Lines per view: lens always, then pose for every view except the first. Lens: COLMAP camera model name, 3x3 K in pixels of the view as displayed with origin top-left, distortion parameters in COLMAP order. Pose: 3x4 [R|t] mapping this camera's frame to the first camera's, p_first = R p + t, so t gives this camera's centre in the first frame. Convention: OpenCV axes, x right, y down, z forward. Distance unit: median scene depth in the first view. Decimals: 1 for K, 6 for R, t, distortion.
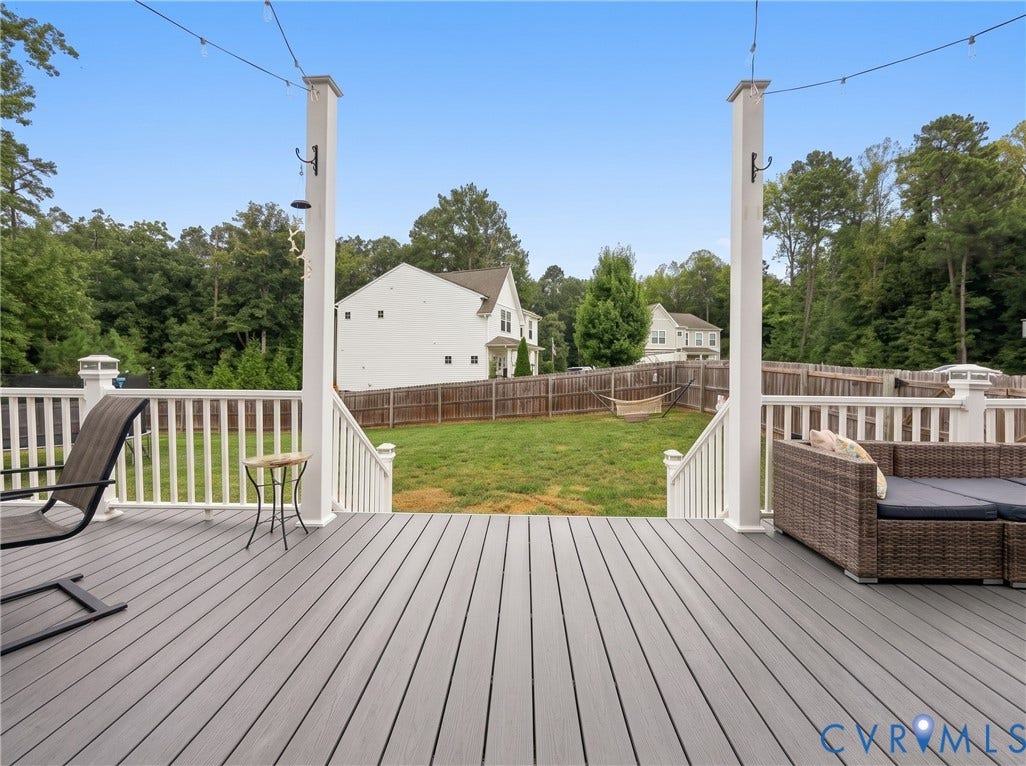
lens RADIAL K [[449.2, 0, 512.7], [0, 449.2, 362.9], [0, 0, 1]] dist [0.003064, -0.000344]
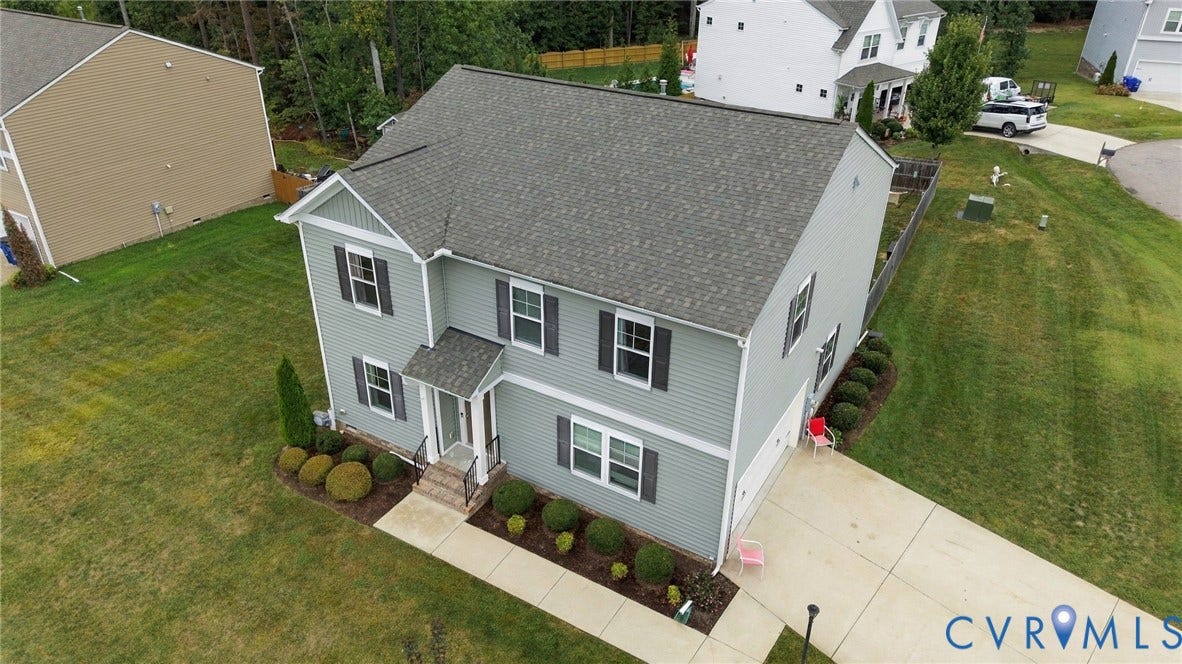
lens RADIAL K [[781.3, 0, 592.8], [0, 781.3, 336.9], [0, 0, 1]] dist [0.033260, -0.020341]
pose [[0.881090, 0.246855, -0.403414, 0.300790], [-0.014310, 0.866501, 0.498970, -0.399934], [0.472732, -0.433865, 0.766998, -0.826557]]
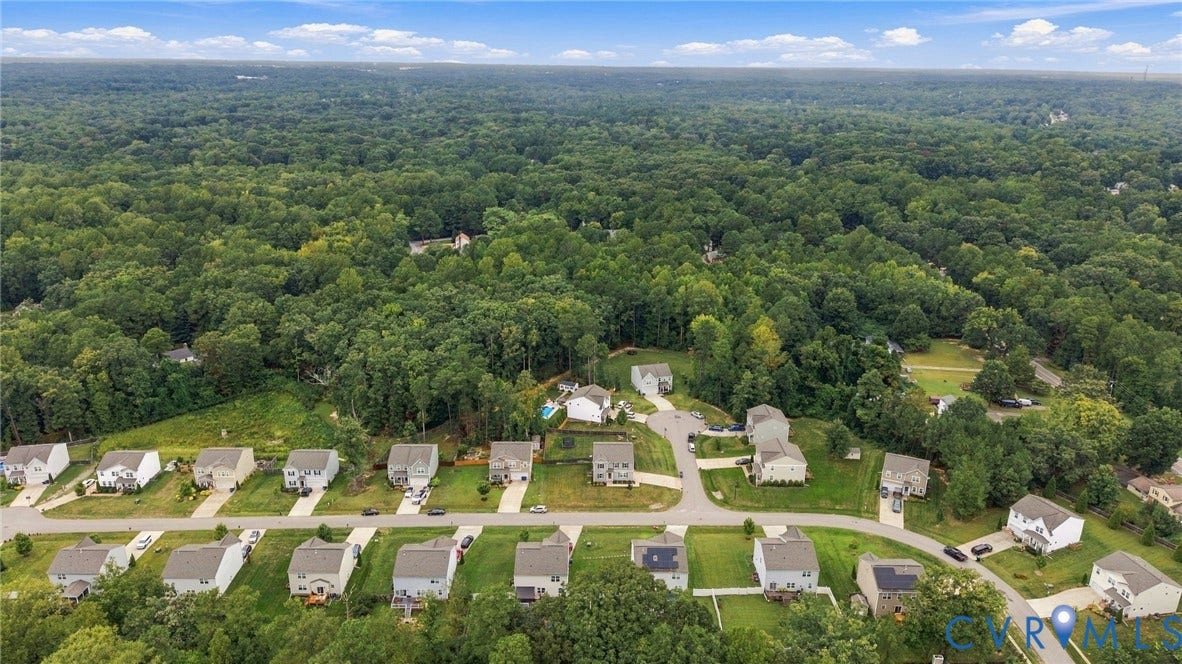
lens RADIAL K [[781.3, 0, 590.7], [0, 781.3, 331.2], [0, 0, 1]] dist [0.033260, -0.020341]
pose [[0.998791, -0.002219, 0.049105, -0.612907], [-0.013760, 0.946420, 0.322645, -3.861565], [-0.047190, -0.322931, 0.945245, -7.255306]]
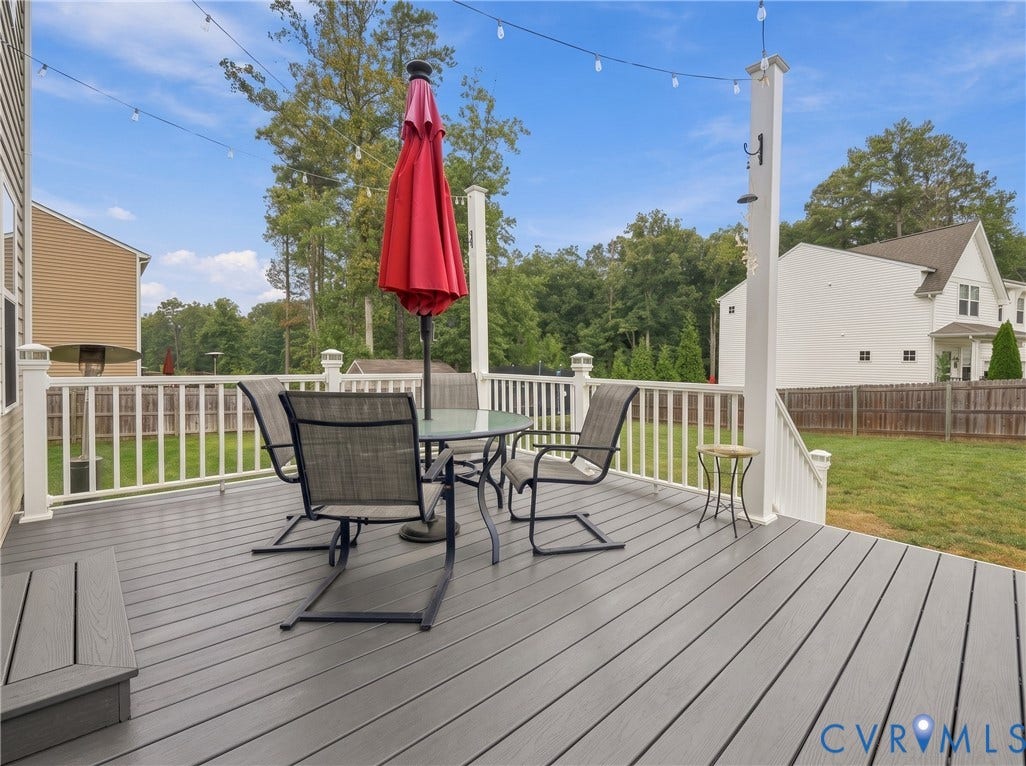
lens RADIAL K [[449.2, 0, 509.5], [0, 449.2, 375.2], [0, 0, 1]] dist [0.003064, -0.000344]
pose [[0.699035, 0.026656, -0.714590, -0.012321], [-0.001830, 0.999368, 0.035490, 0.000292], [0.715085, -0.023501, 0.698643, -0.008724]]
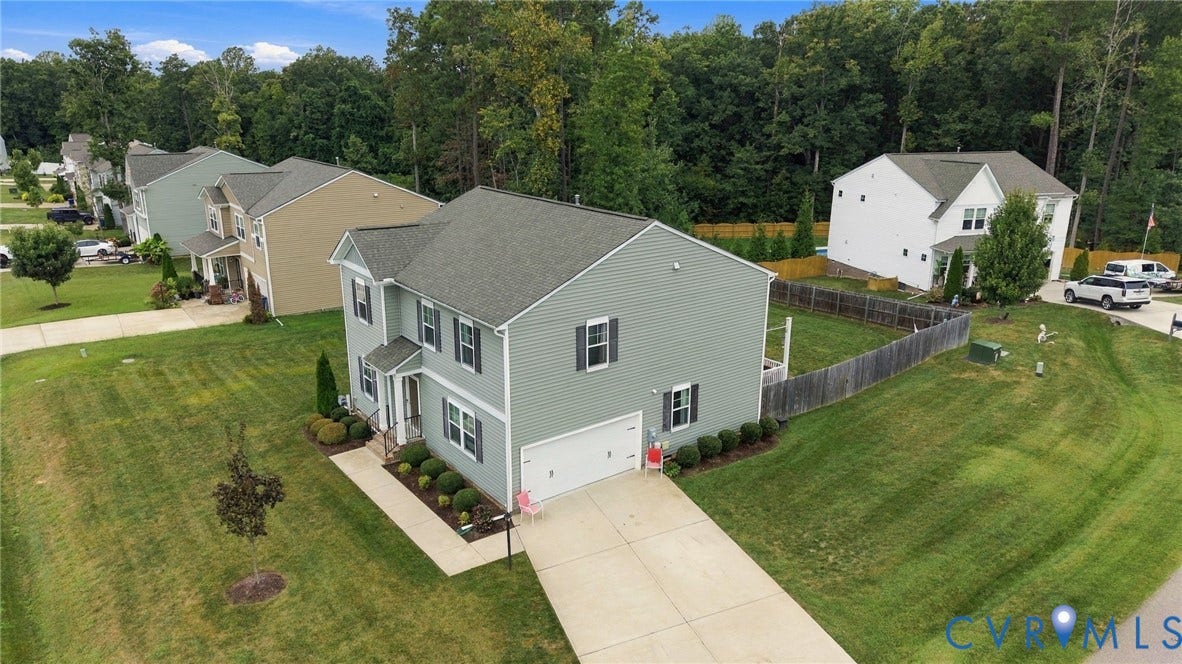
lens RADIAL K [[781.3, 0, 589.5], [0, 781.3, 330.0], [0, 0, 1]] dist [0.033260, -0.020341]
pose [[0.643900, 0.226470, -0.730824, 0.807390], [-0.007630, 0.957042, 0.289849, -0.377222], [0.765072, -0.181057, 0.617968, -0.810154]]
